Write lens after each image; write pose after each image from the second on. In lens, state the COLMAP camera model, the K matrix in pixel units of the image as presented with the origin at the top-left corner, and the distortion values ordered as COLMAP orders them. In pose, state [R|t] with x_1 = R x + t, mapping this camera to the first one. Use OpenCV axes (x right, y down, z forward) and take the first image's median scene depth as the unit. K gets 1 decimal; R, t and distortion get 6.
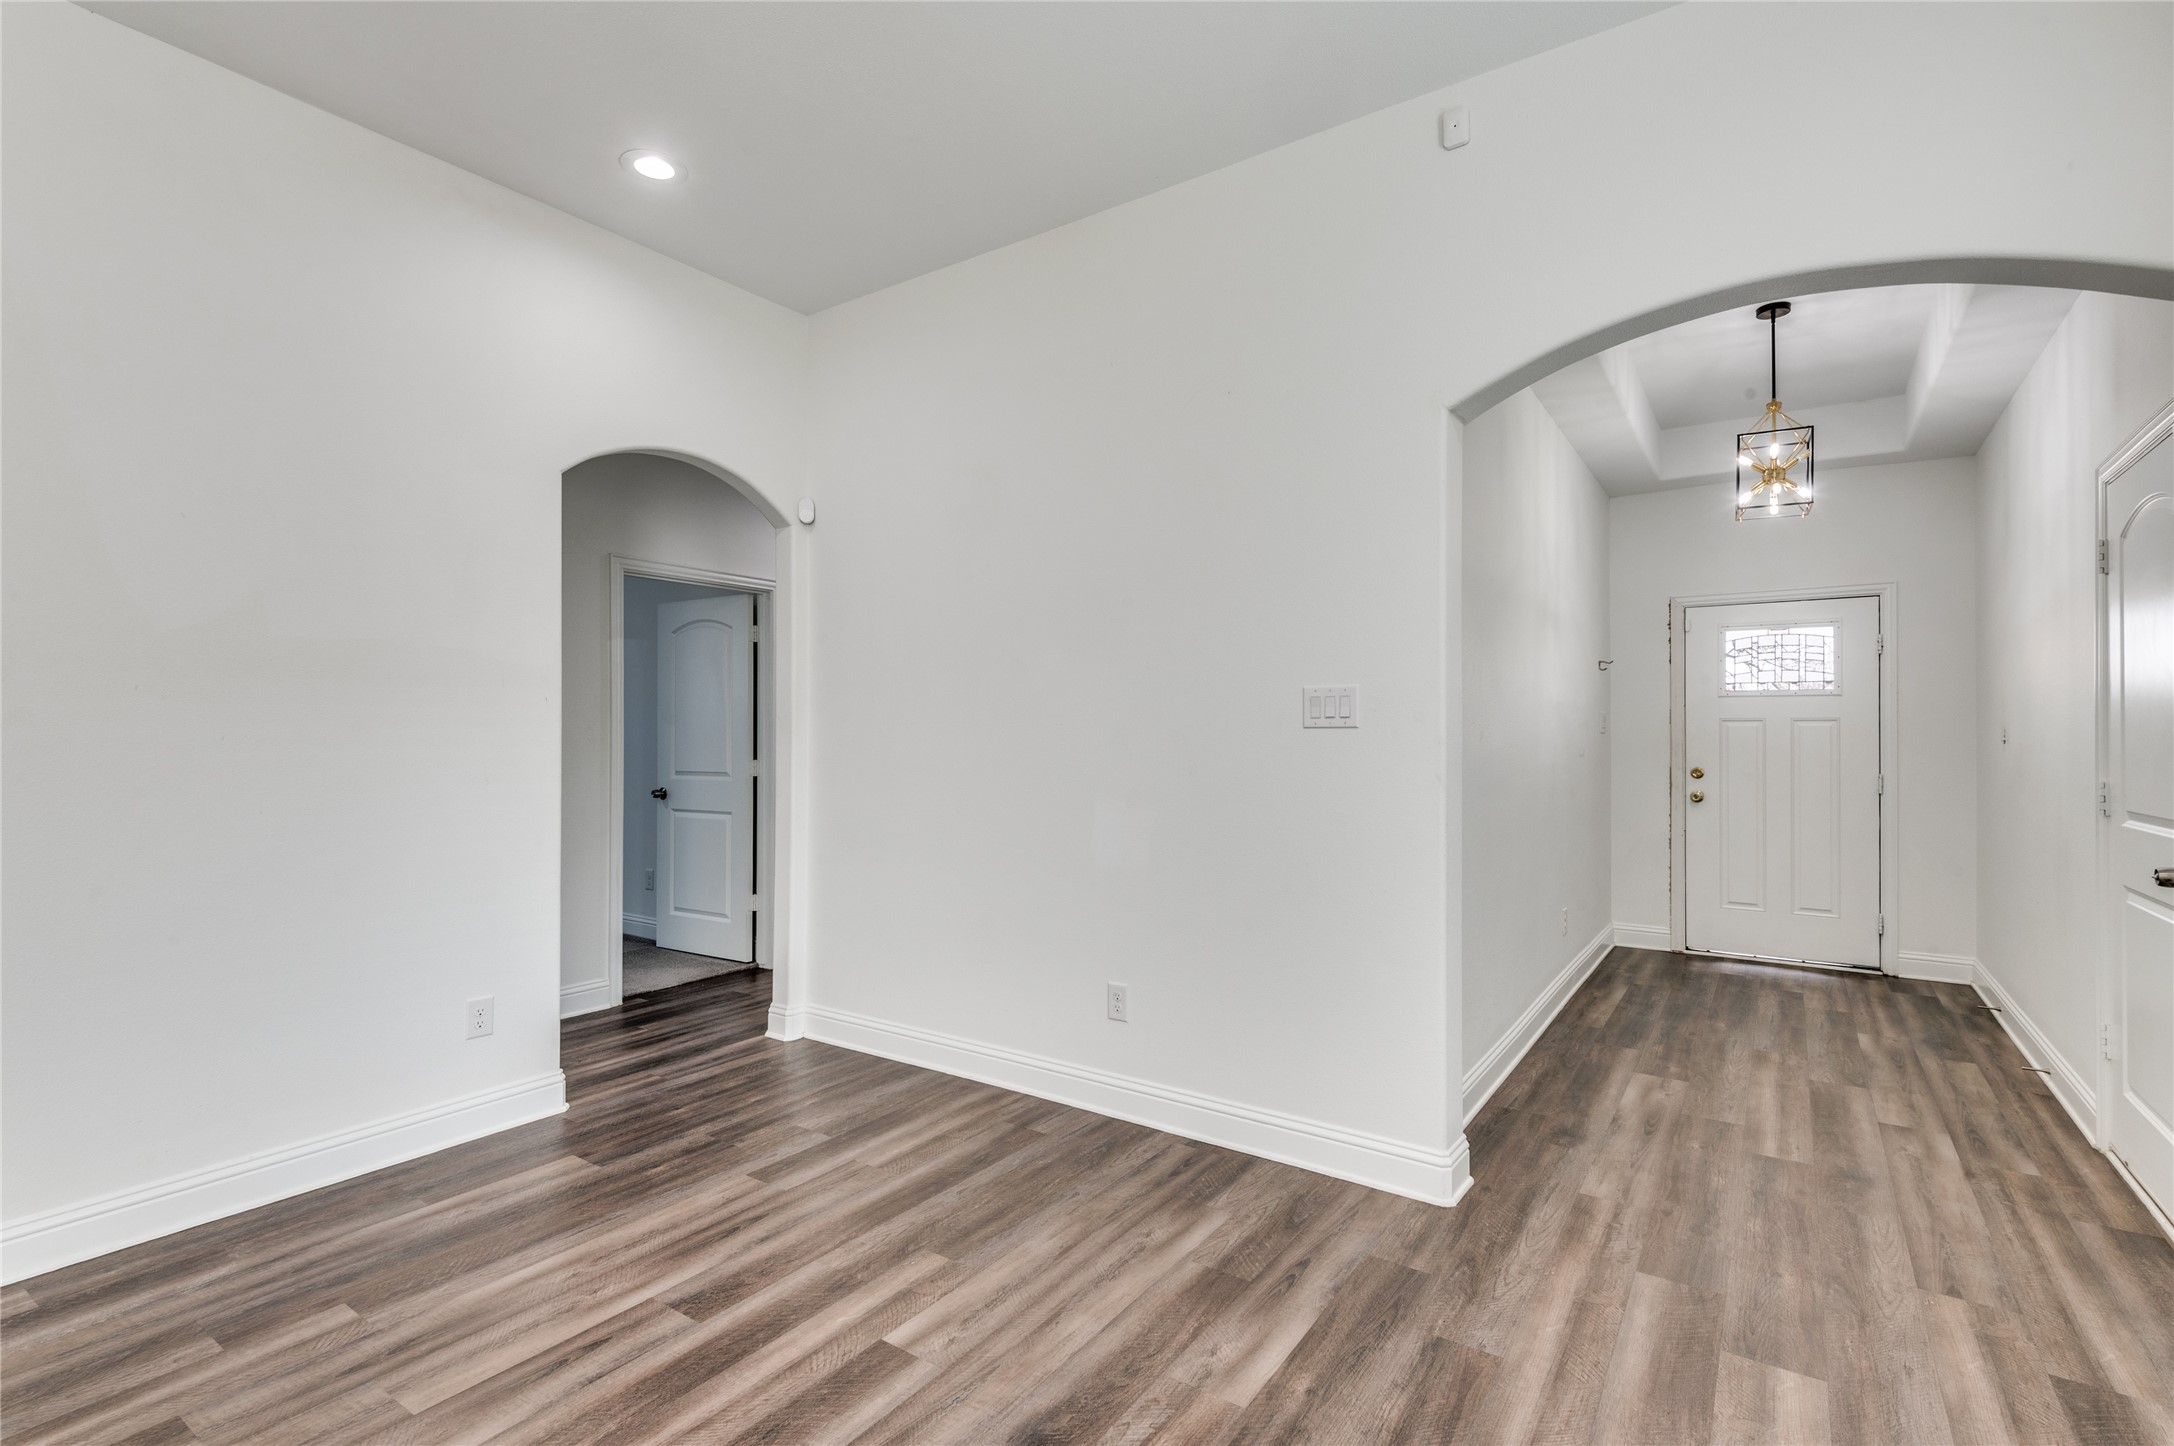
lens RADIAL K [[1034.0, 0, 1074.0], [0, 1034.0, 729.9], [0, 0, 1]] dist [0.014942, -0.012487]
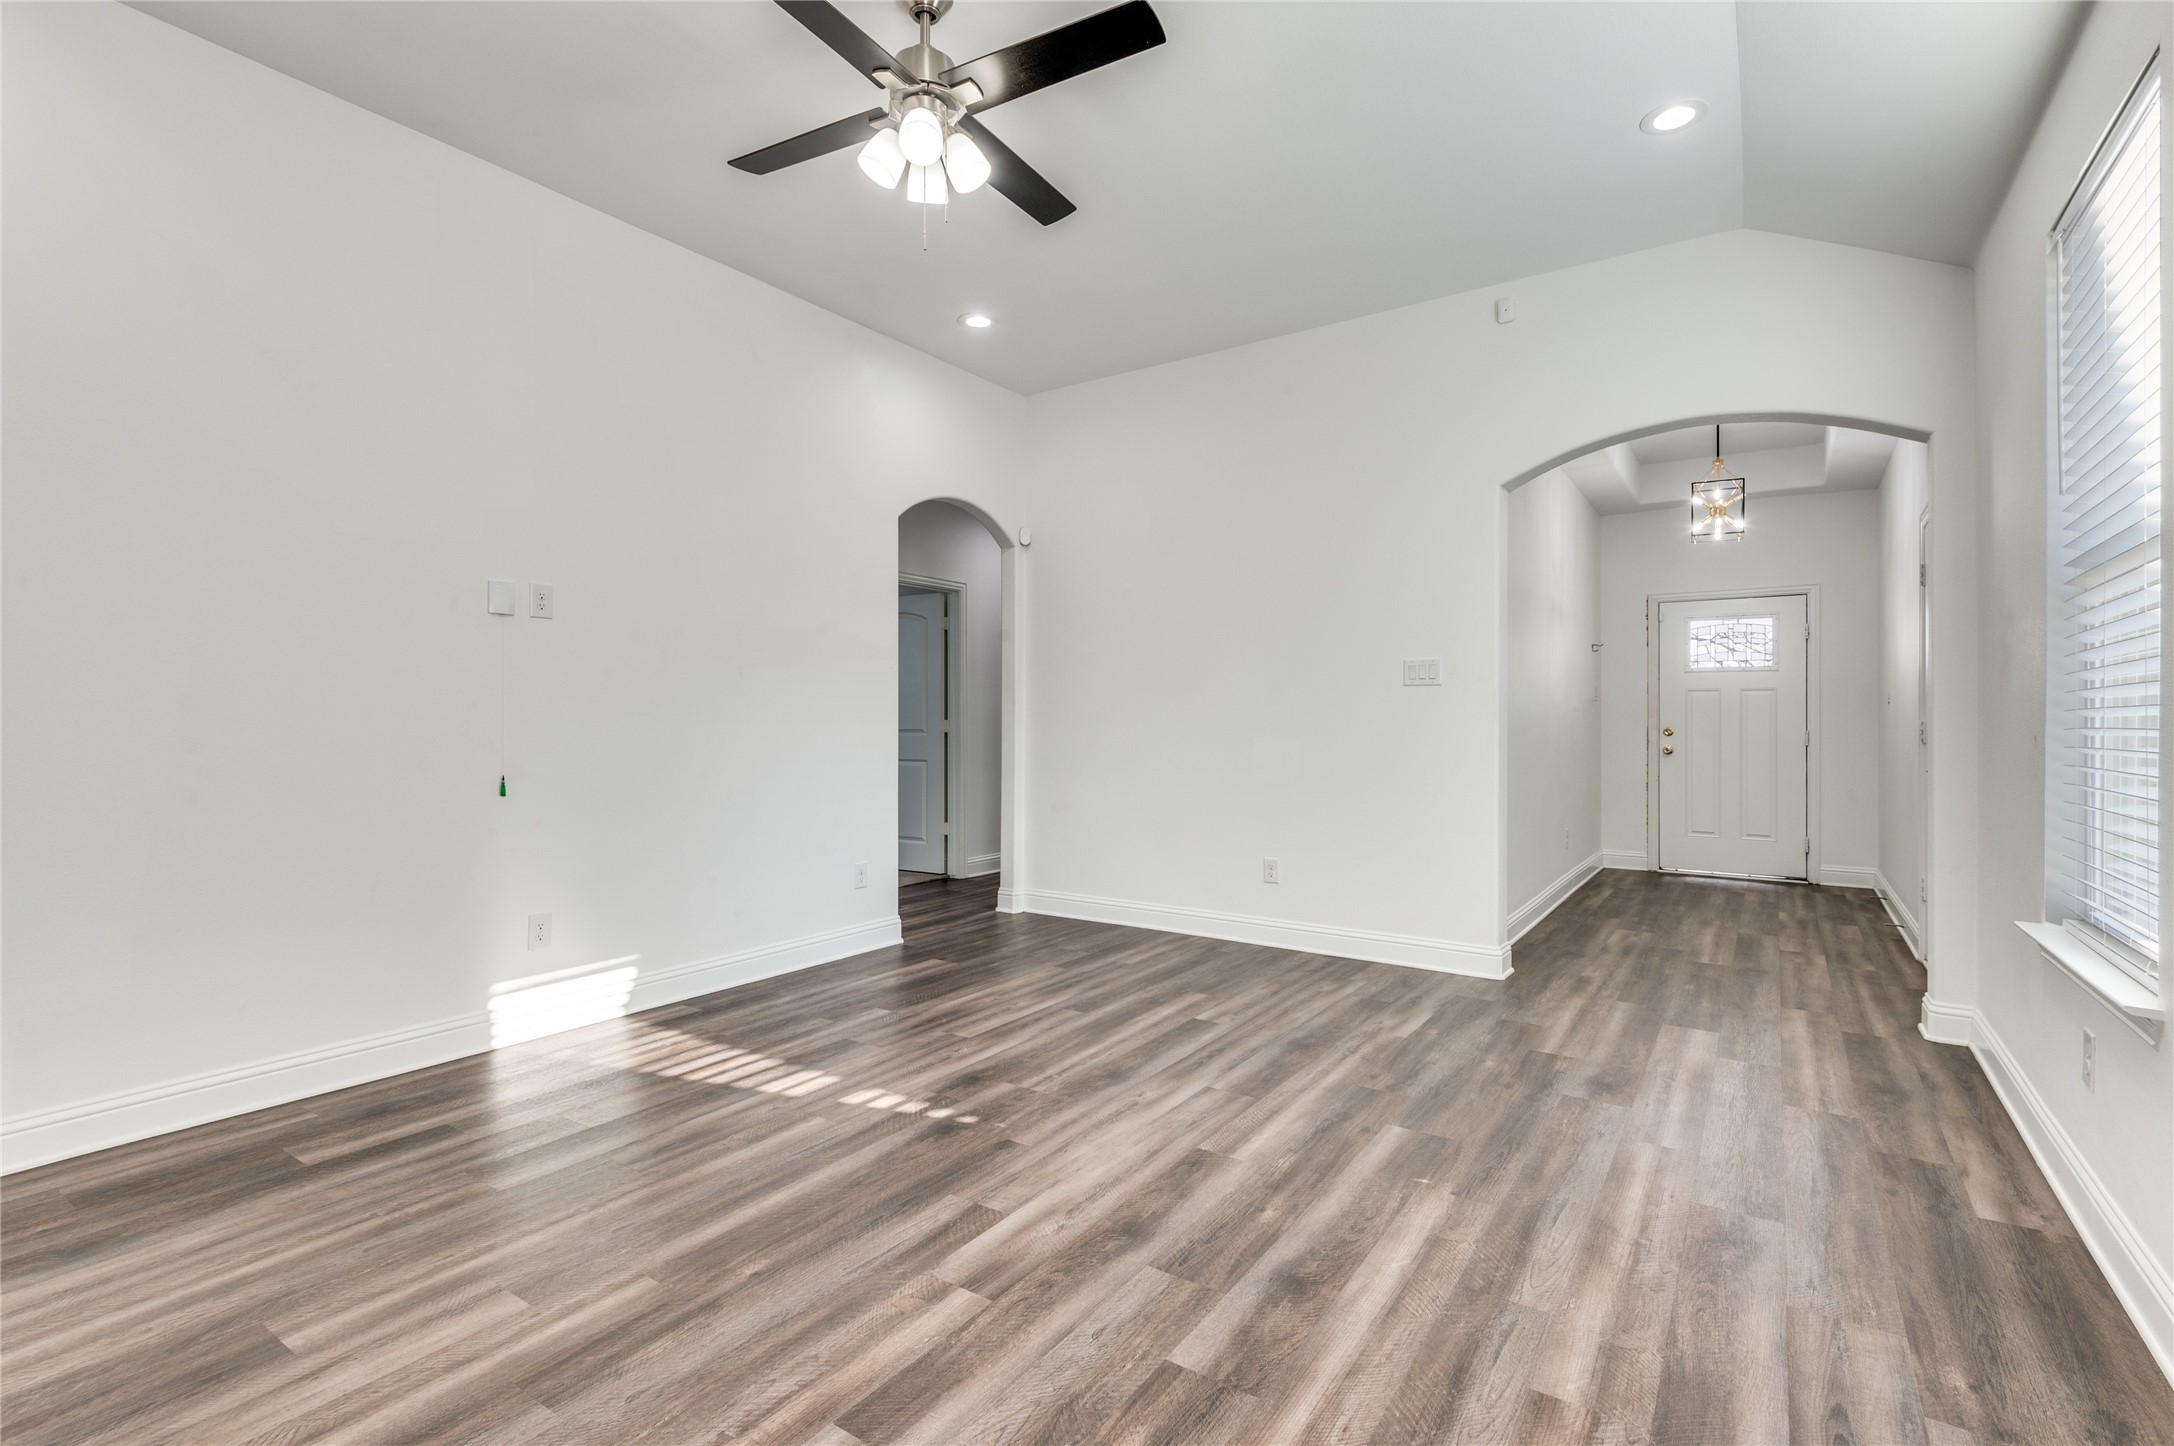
lens RADIAL K [[1014.2, 0, 1081.6], [0, 1014.2, 717.7], [0, 0, 1]] dist [0.032842, -0.023808]
pose [[0.999972, 0.000501, 0.007507, -0.196362], [-0.000518, 0.999997, 0.002288, 0.031344], [-0.007506, -0.002292, 0.999969, -0.377893]]
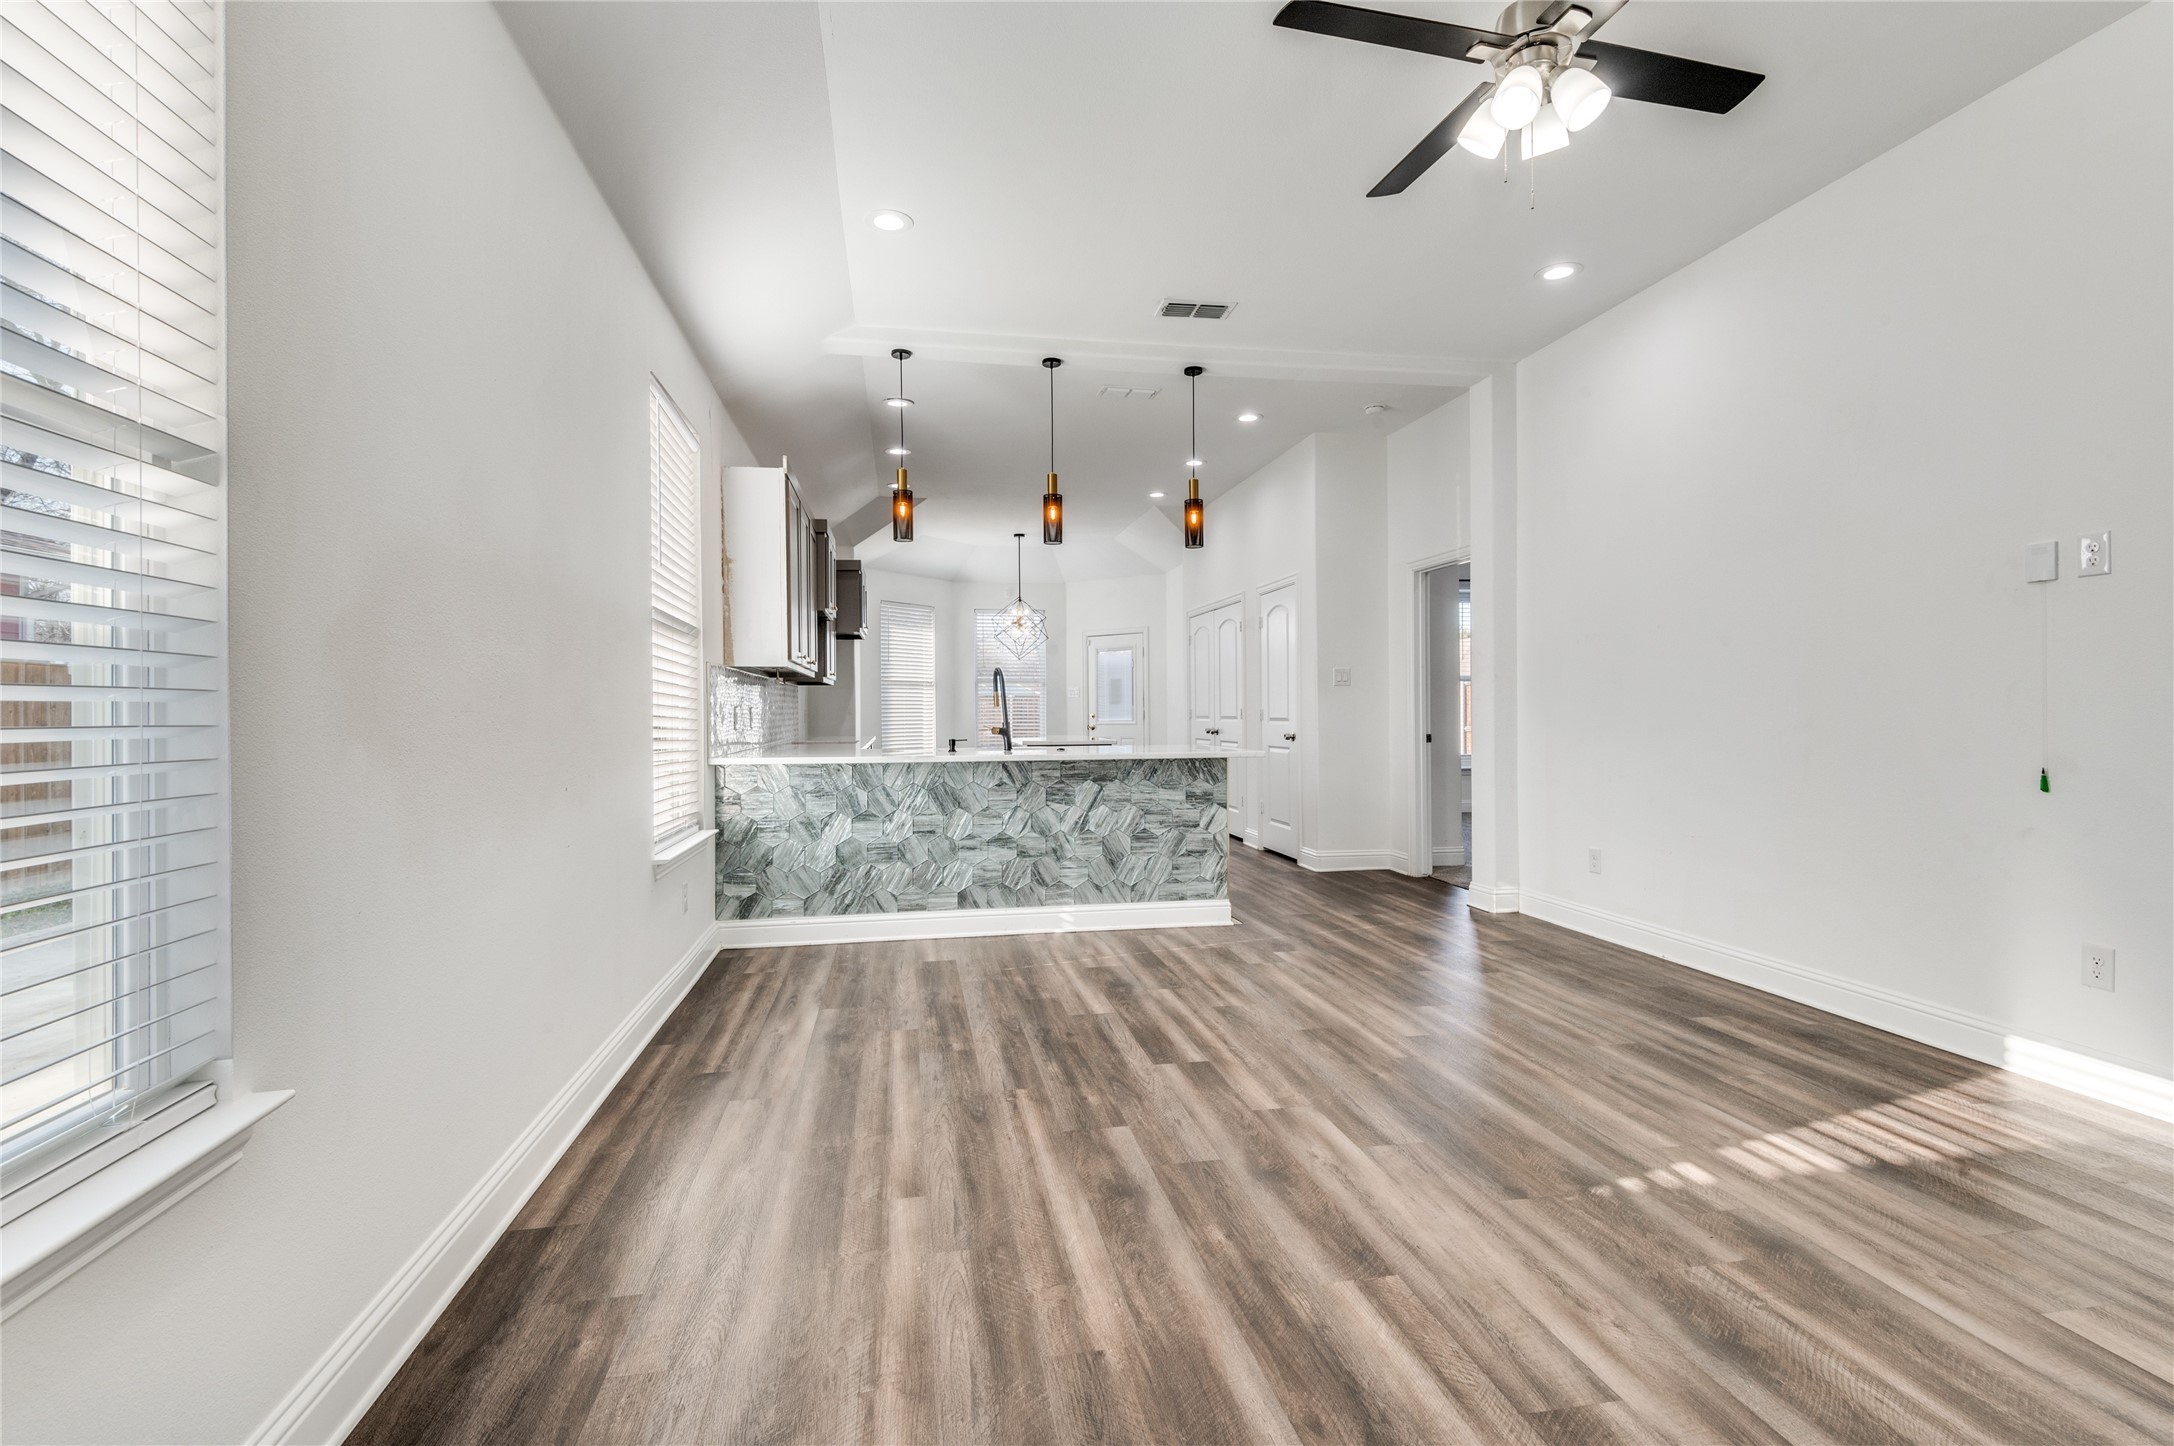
lens RADIAL K [[1038.5, 0, 1090.2], [0, 1038.5, 710.4], [0, 0, 1]] dist [0.045106, -0.027719]
pose [[-0.710675, 0.003646, -0.703511, 0.309410], [0.008597, 0.999957, -0.003502, 0.037718], [0.703468, -0.008537, -0.710676, 0.478293]]
